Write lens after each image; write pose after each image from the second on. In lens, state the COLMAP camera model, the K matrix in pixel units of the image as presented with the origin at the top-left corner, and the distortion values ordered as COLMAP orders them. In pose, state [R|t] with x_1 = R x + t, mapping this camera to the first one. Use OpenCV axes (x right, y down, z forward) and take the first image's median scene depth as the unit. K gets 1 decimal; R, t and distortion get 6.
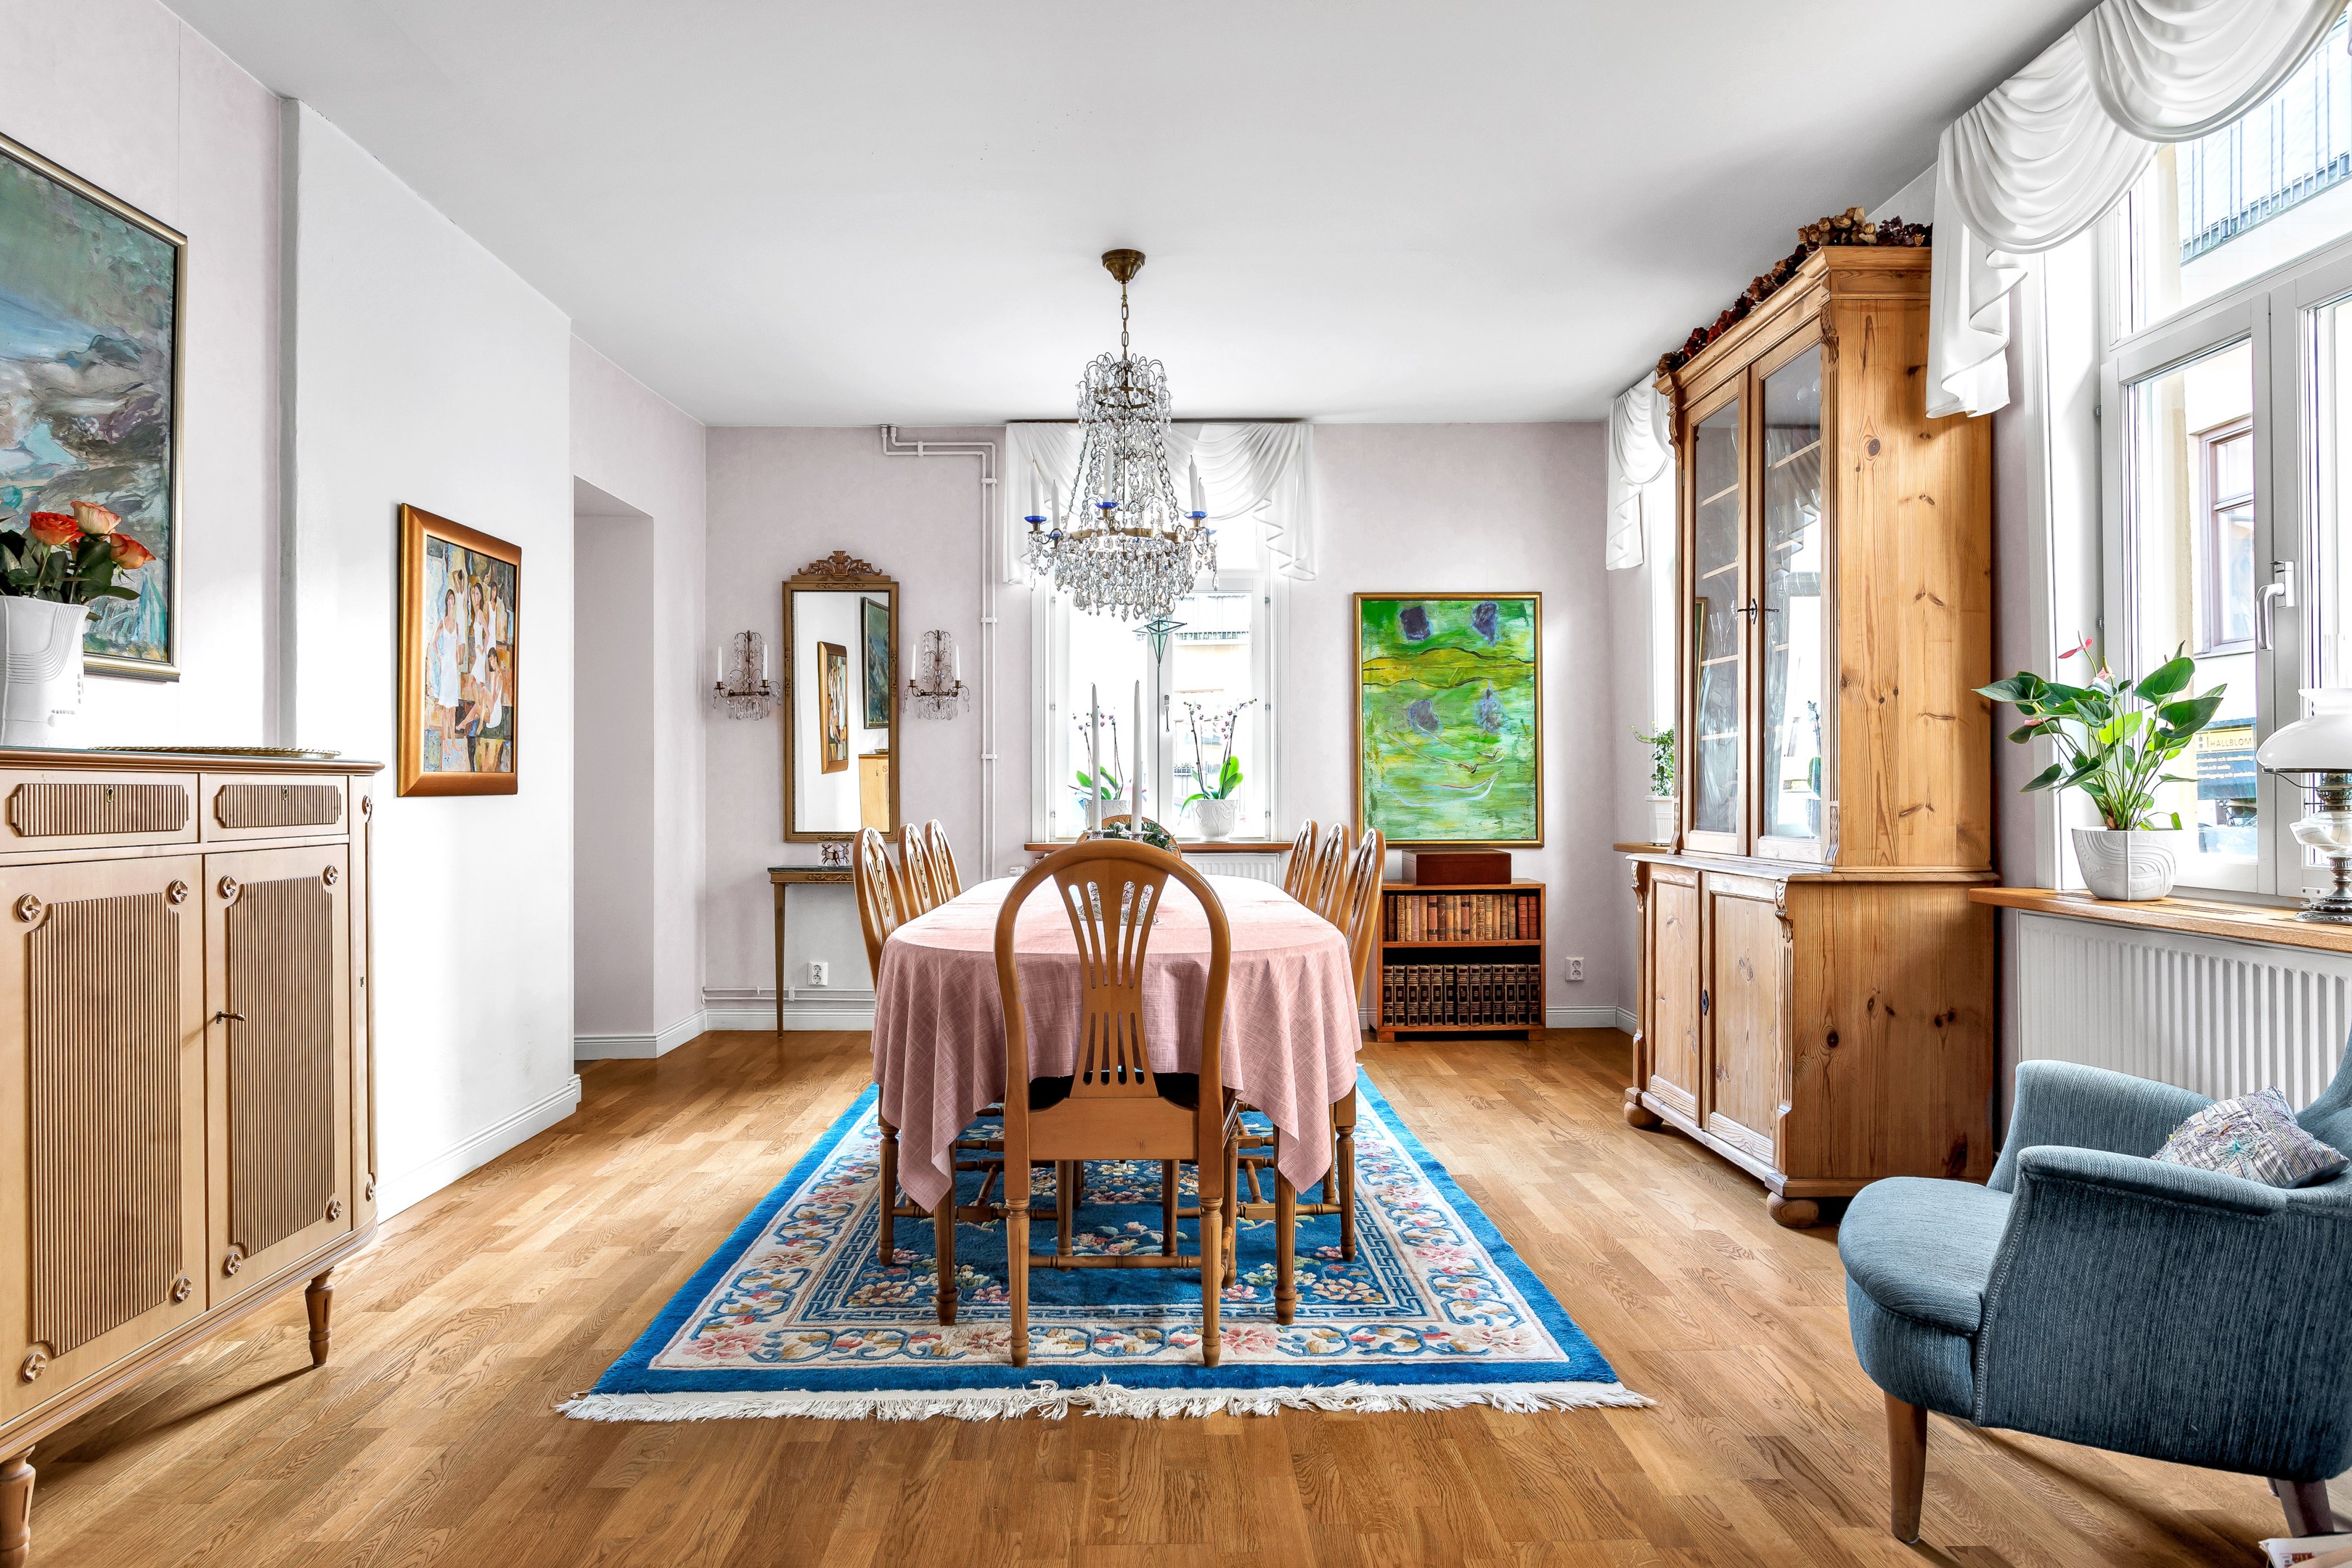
lens RADIAL K [[1367.7, 0, 1190.8], [0, 1367.7, 787.5], [0, 0, 1]] dist [-0.015241, 0.007995]
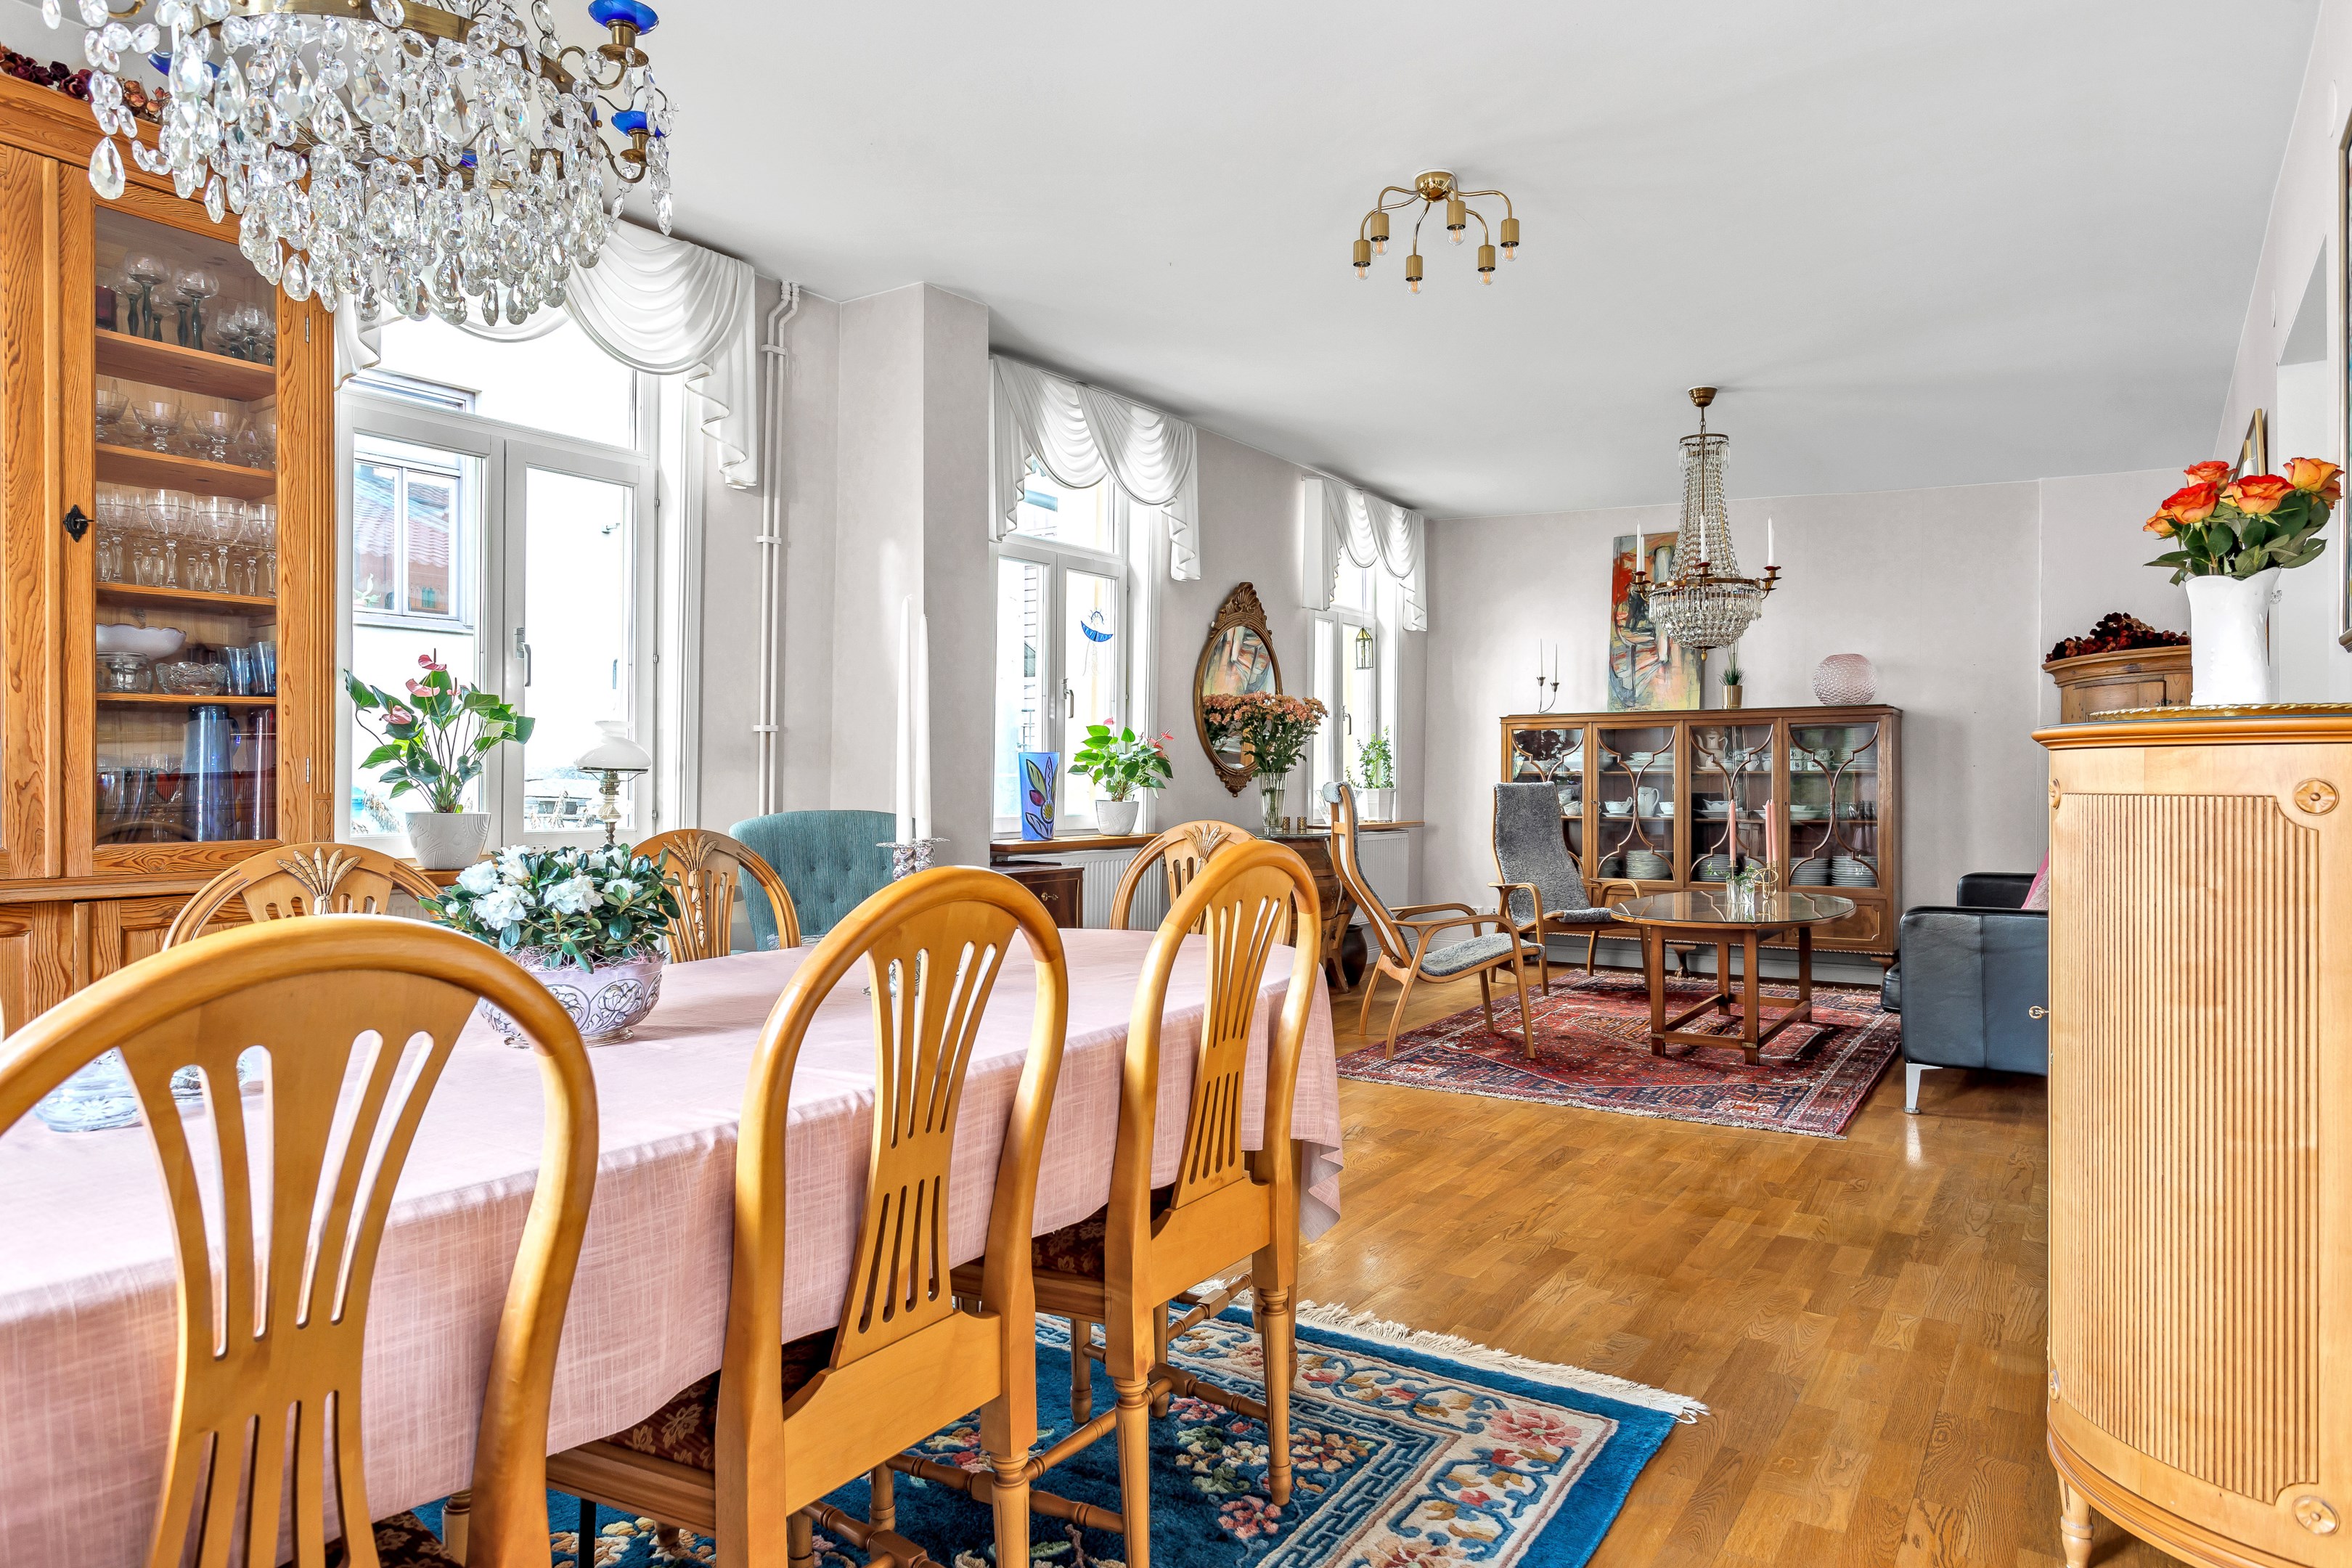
lens RADIAL K [[1367.7, 0, 1173.6], [0, 1367.7, 778.3], [0, 0, 1]] dist [-0.015241, 0.007995]
pose [[-0.807088, 0.005632, 0.590404, -0.362226], [0.002196, 0.999976, -0.006537, 0.005641], [-0.590427, -0.003979, -0.807081, 0.991350]]
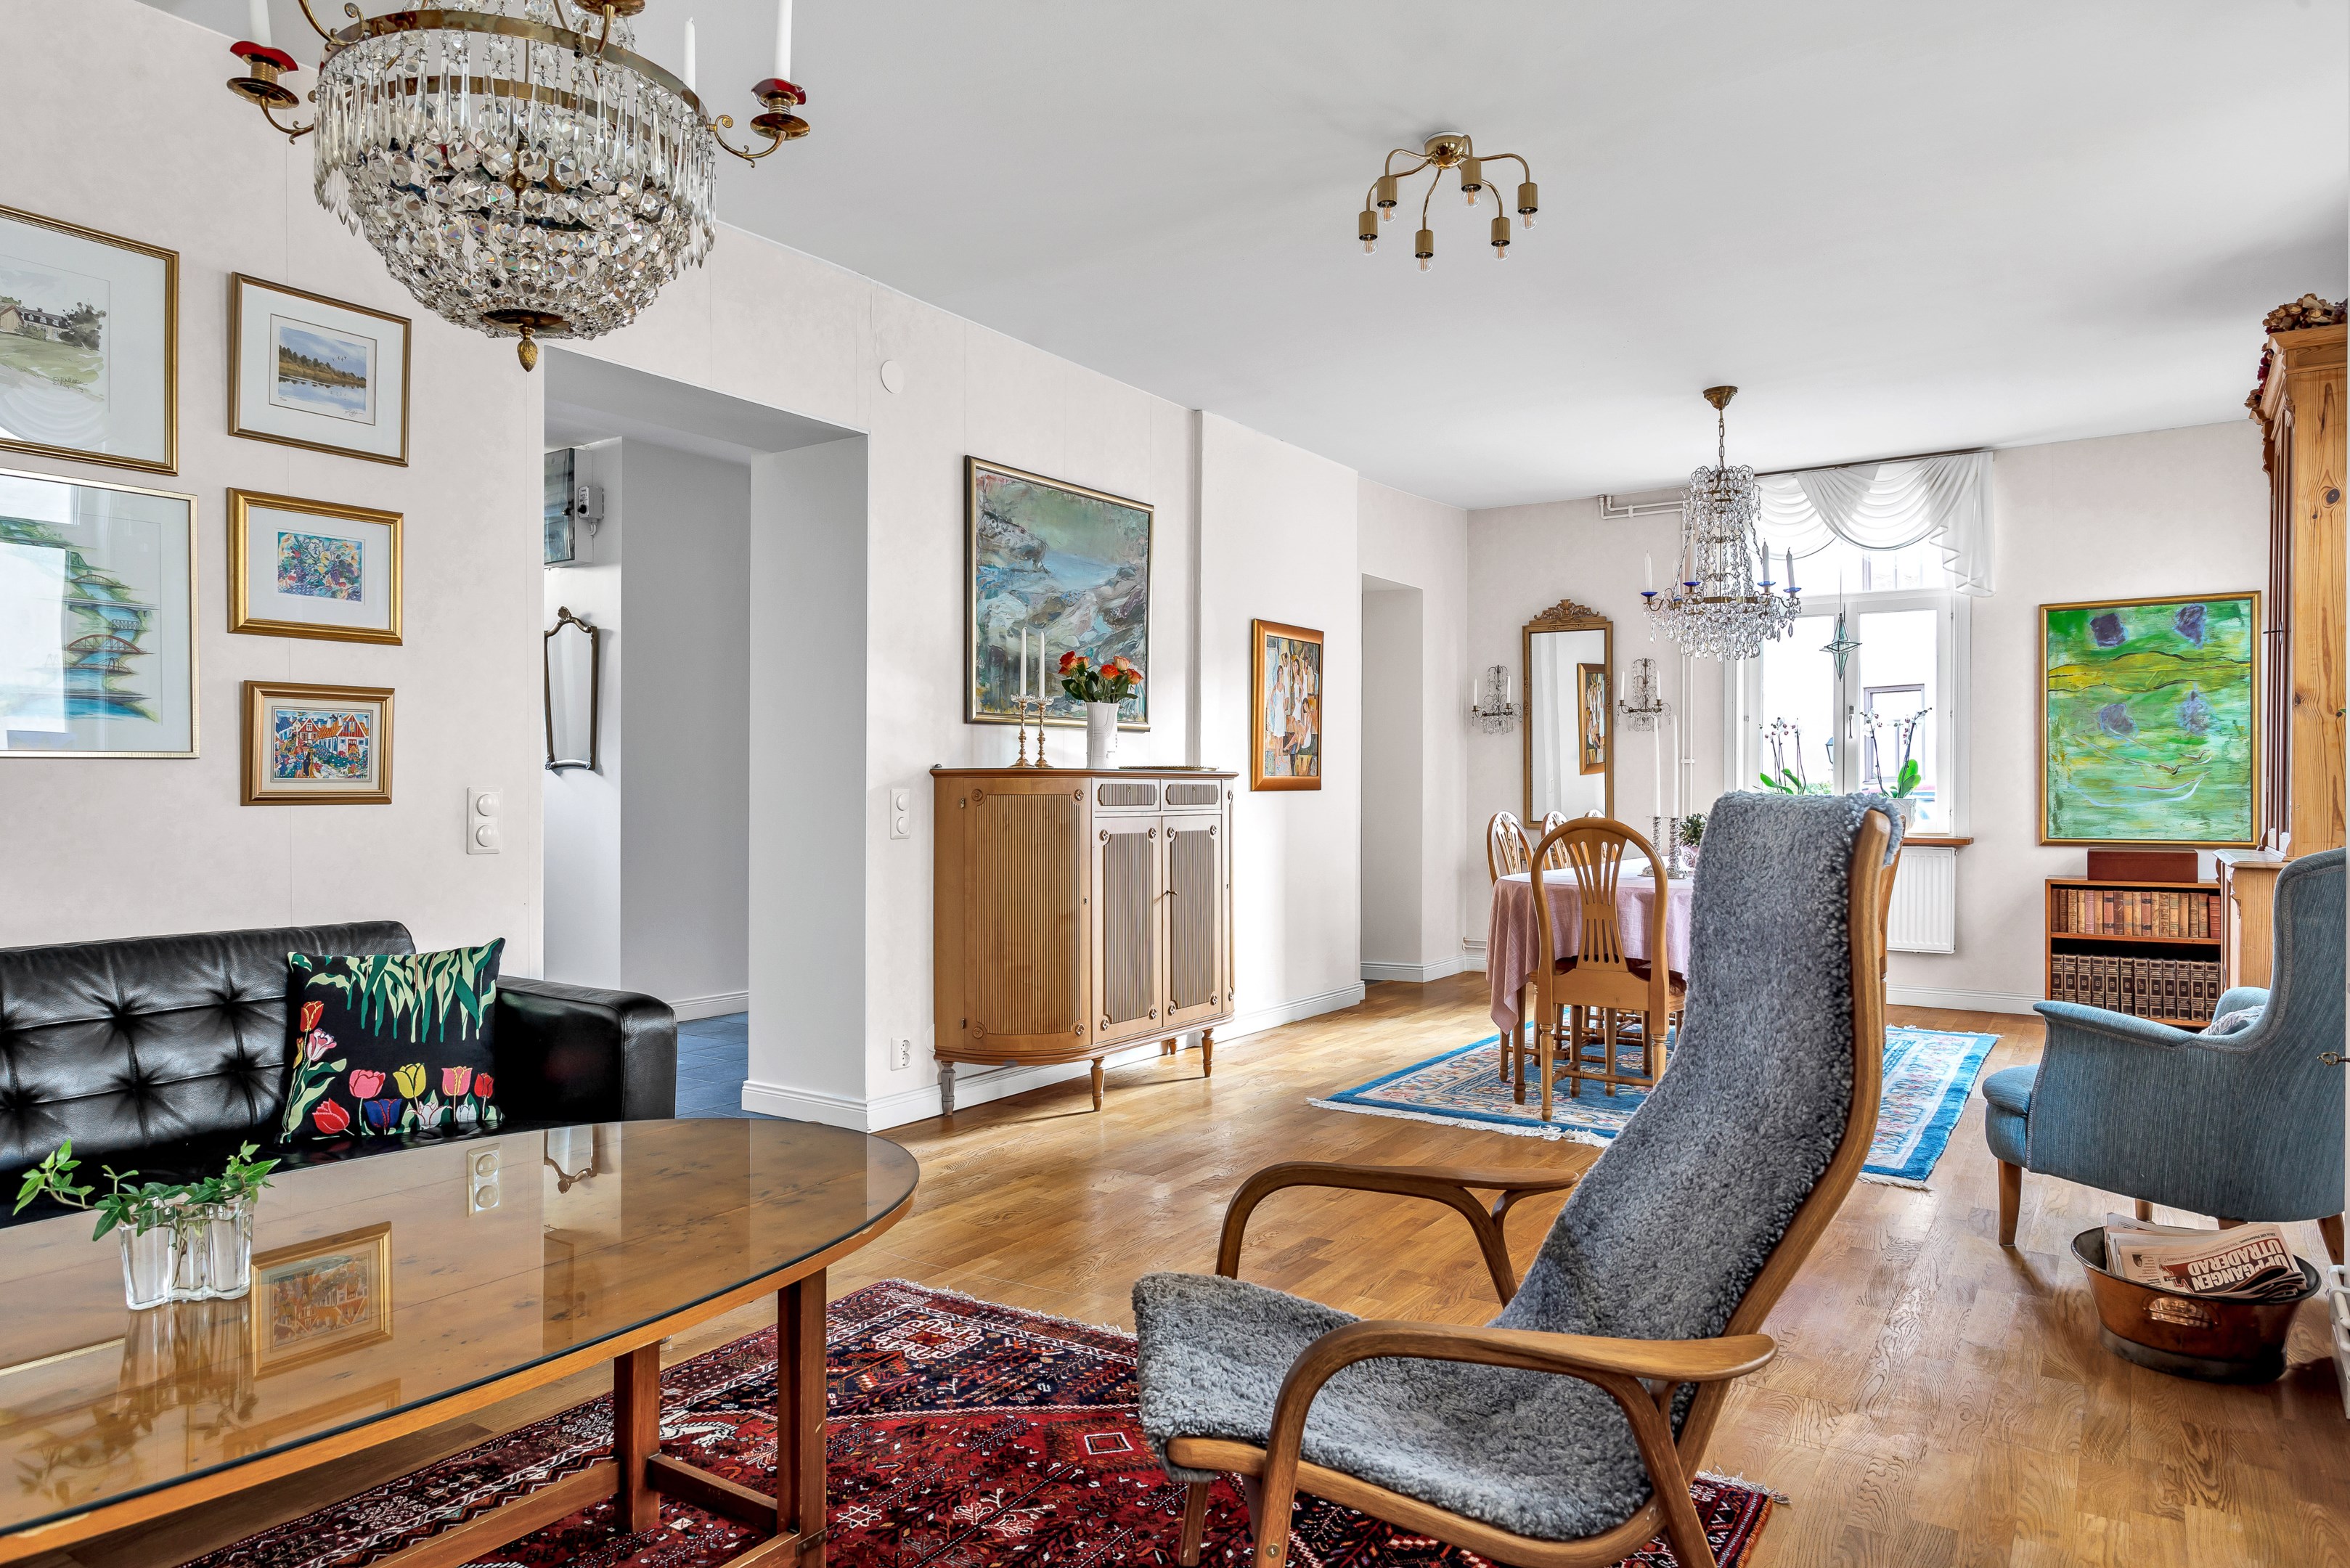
lens RADIAL K [[1406.7, 0, 1175.9], [0, 1406.7, 783.2], [0, 0, 1]] dist [-0.033291, 0.000232]
pose [[0.821453, 0.002125, -0.570272, 0.359161], [-0.003295, 0.999994, -0.001019, -0.000973], [0.570266, 0.002716, 0.821455, -0.521975]]
